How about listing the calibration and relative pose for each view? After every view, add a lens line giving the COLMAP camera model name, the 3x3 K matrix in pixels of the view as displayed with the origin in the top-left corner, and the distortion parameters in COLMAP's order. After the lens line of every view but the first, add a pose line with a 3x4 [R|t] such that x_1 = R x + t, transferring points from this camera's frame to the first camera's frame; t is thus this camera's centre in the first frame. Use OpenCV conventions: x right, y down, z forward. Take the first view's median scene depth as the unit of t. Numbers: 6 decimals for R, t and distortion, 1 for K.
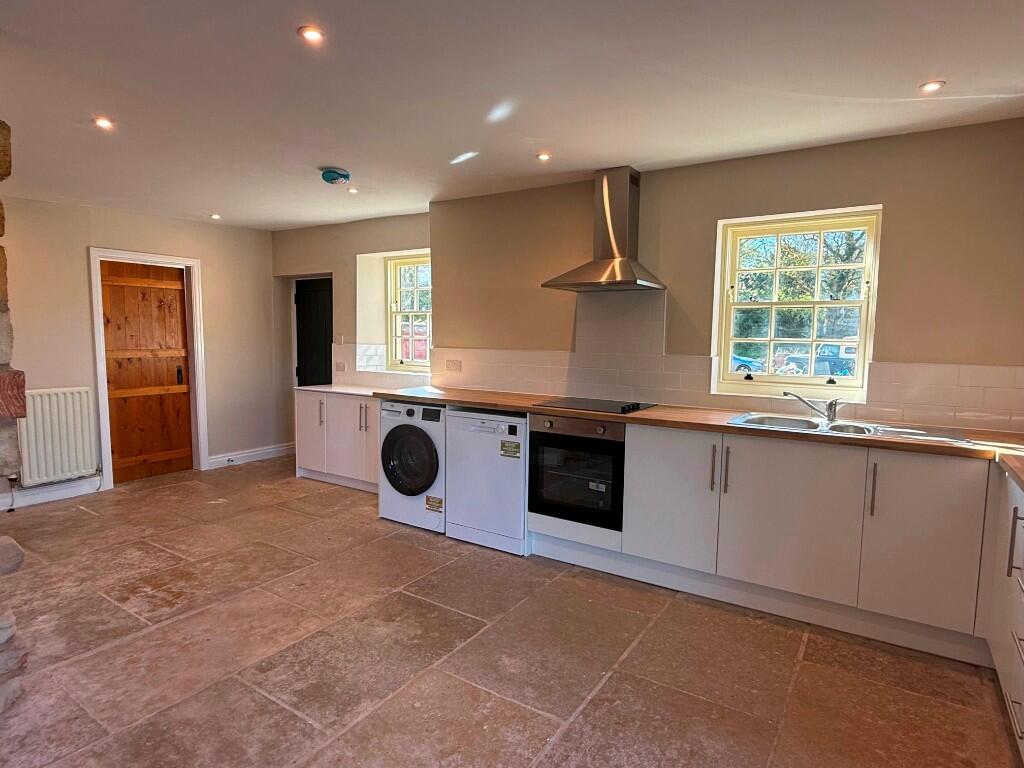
lens RADIAL K [[572.2, 0, 510.2], [0, 572.2, 388.9], [0, 0, 1]] dist [0.001461, -0.002093]
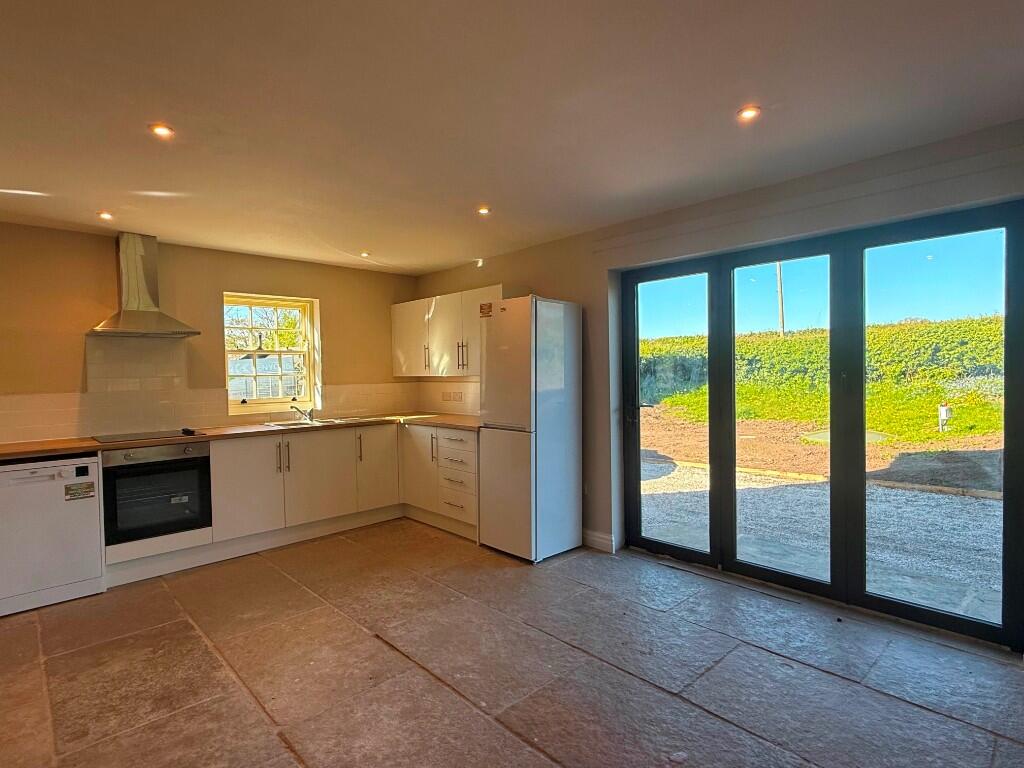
lens RADIAL K [[531.9, 0, 507.7], [0, 531.9, 384.5], [0, 0, 1]] dist [0.006600, -0.000226]
pose [[0.232025, -0.042394, 0.971785, -0.743578], [0.115590, 0.993173, 0.015729, -0.007872], [-0.965817, 0.108679, 0.235342, 0.039815]]
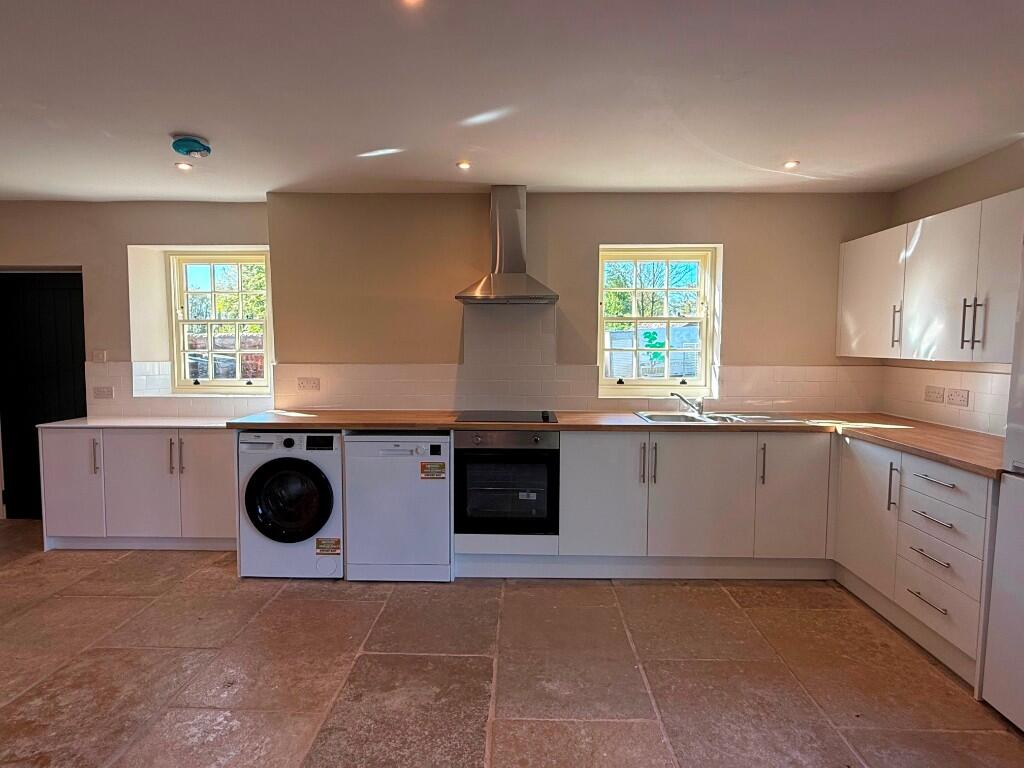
lens RADIAL K [[572.2, 0, 509.4], [0, 572.2, 384.6], [0, 0, 1]] dist [0.001461, -0.002093]
pose [[0.849640, -0.049430, 0.525042, -0.387645], [0.059194, 0.998245, -0.001808, -0.026310], [-0.524031, 0.032615, 0.851074, 0.137482]]
